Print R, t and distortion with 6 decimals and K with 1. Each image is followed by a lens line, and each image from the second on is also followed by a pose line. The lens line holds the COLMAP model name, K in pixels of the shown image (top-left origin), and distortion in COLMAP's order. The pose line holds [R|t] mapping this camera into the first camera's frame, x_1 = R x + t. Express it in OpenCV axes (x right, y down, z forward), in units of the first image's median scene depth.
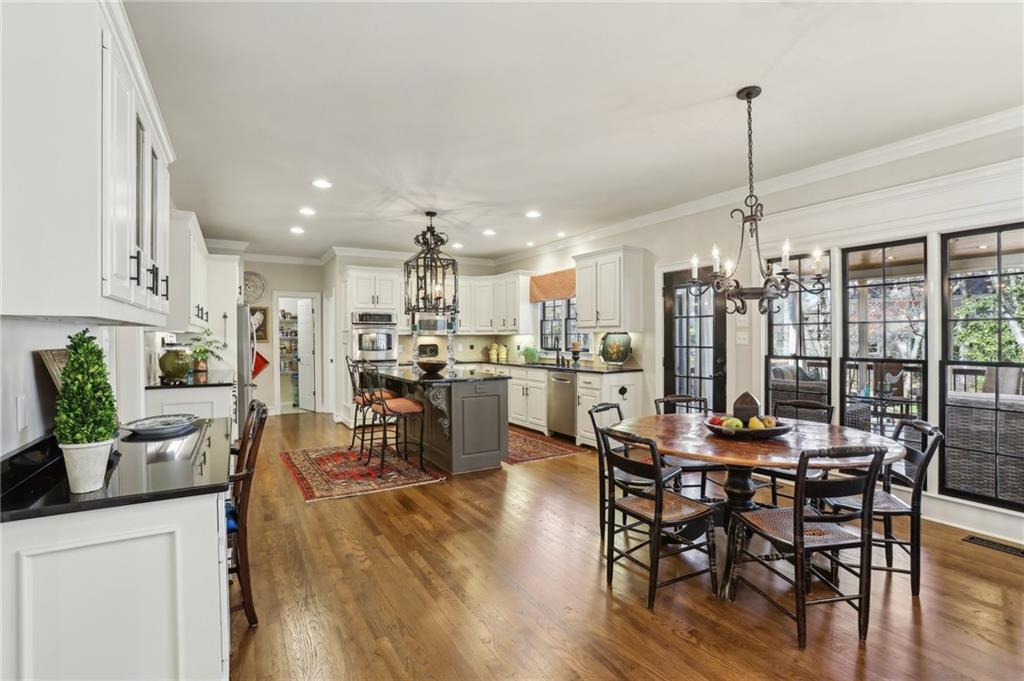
lens RADIAL K [[477.2, 0, 505.0], [0, 477.2, 342.1], [0, 0, 1]] dist [-0.043272, 0.009096]
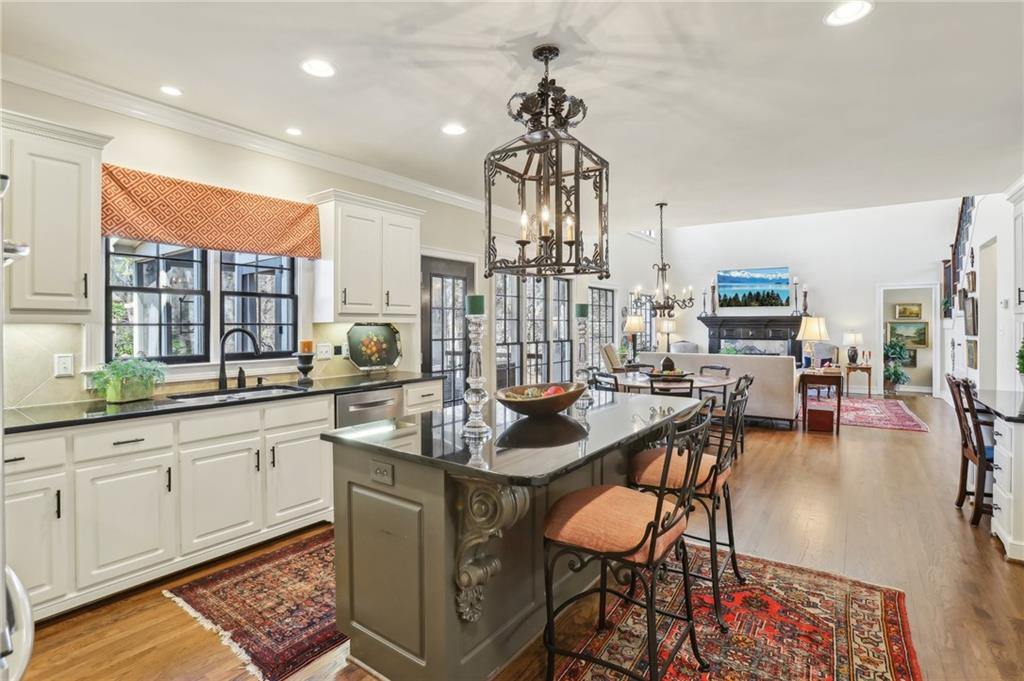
lens RADIAL K [[477.2, 0, 507.2], [0, 477.2, 324.4], [0, 0, 1]] dist [-0.043272, 0.009096]
pose [[-0.412617, 0.006514, 0.910881, -0.438153], [0.007864, 0.999963, -0.003589, -0.013316], [-0.910871, 0.005683, -0.412653, 0.989214]]
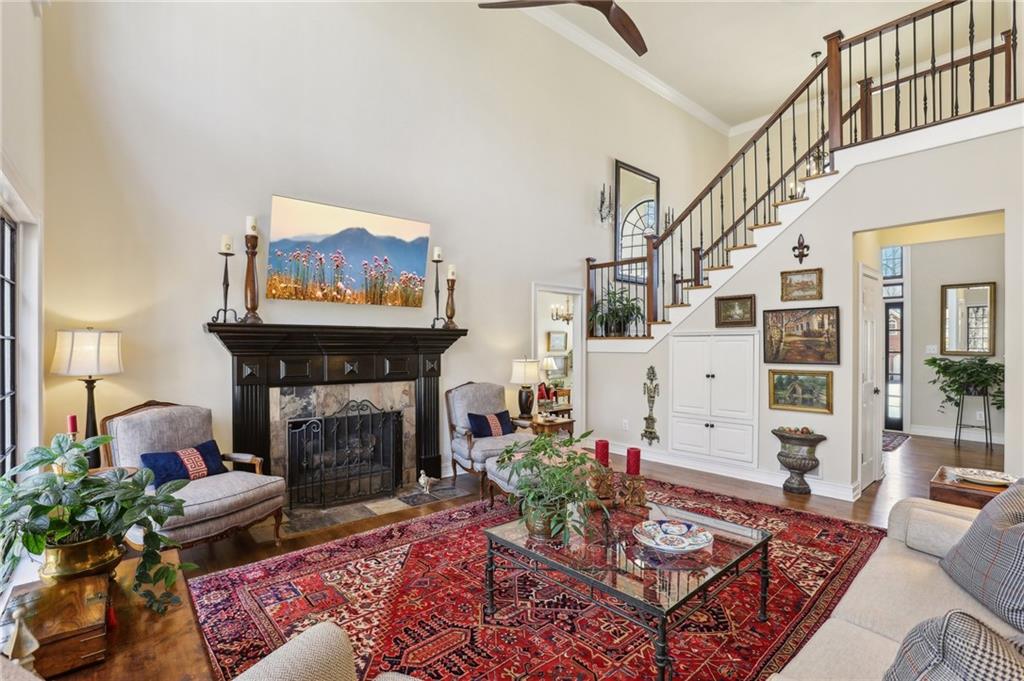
lens RADIAL K [[477.2, 0, 504.5], [0, 477.2, 343.4], [0, 0, 1]] dist [-0.043272, 0.009096]
pose [[-0.978627, 0.003505, -0.205612, 0.580594], [0.003121, 0.999993, 0.002189, -0.017225], [0.205618, 0.001500, -0.978631, 0.274542]]
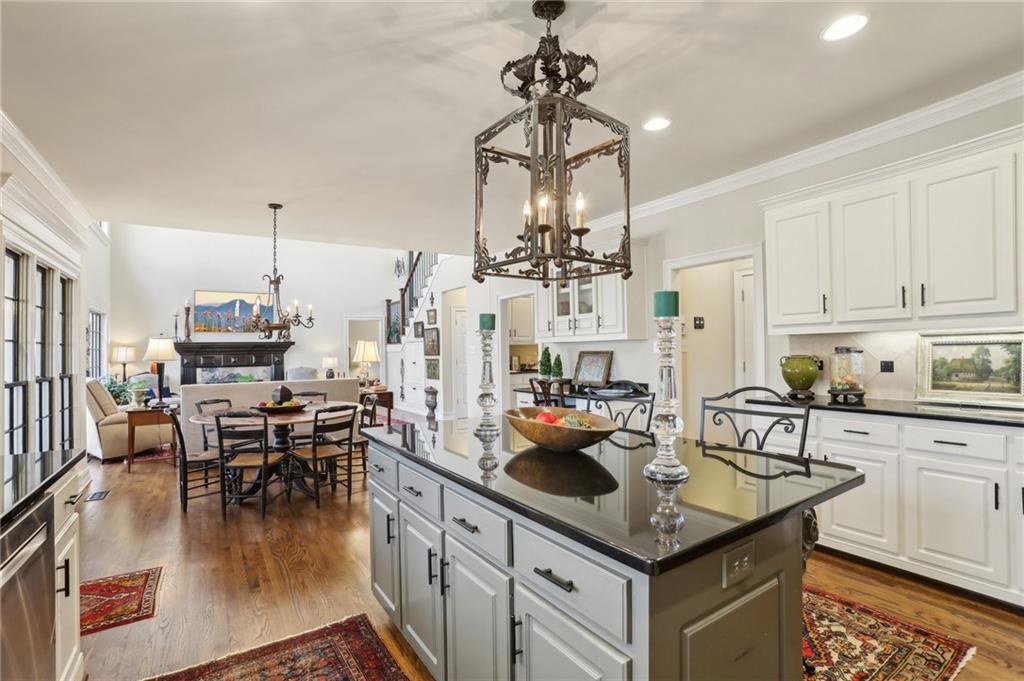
lens RADIAL K [[477.2, 0, 494.6], [0, 477.2, 335.4], [0, 0, 1]] dist [-0.043272, 0.009096]
pose [[-0.998252, 0.021652, -0.054988, -0.072475], [0.022908, 0.999489, -0.022312, -0.008852], [0.054477, -0.023533, -0.998238, 1.101309]]
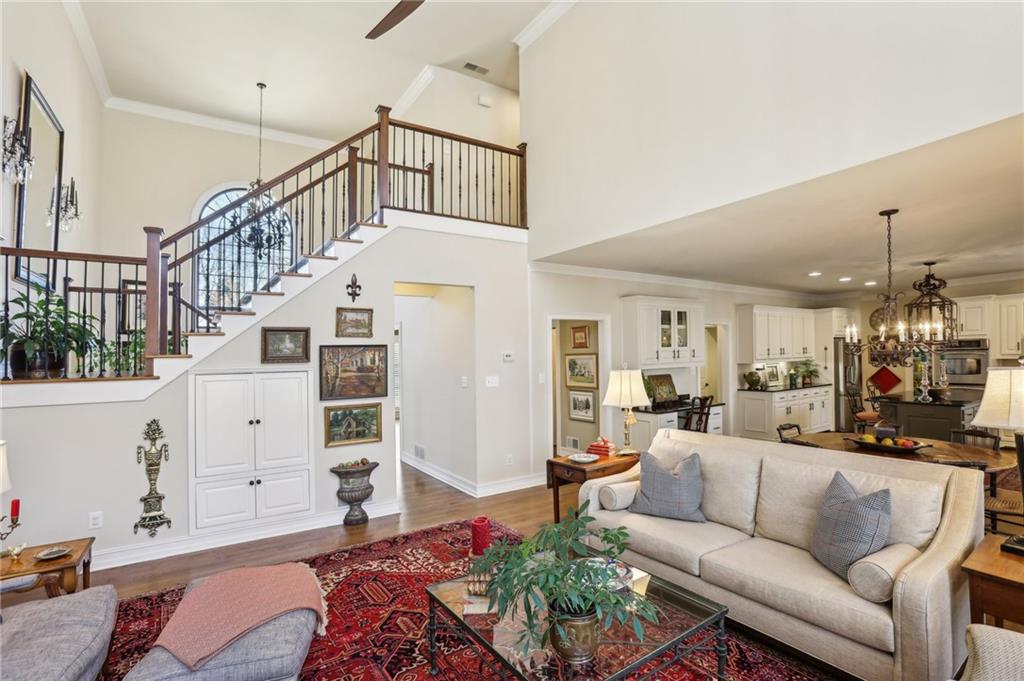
lens RADIAL K [[477.2, 0, 511.2], [0, 477.2, 342.9], [0, 0, 1]] dist [-0.043272, 0.009096]
pose [[0.076433, -0.024218, -0.996781, 0.750321], [0.014374, 0.999628, -0.023185, -0.047504], [0.996971, -0.012556, 0.076753, -0.112663]]
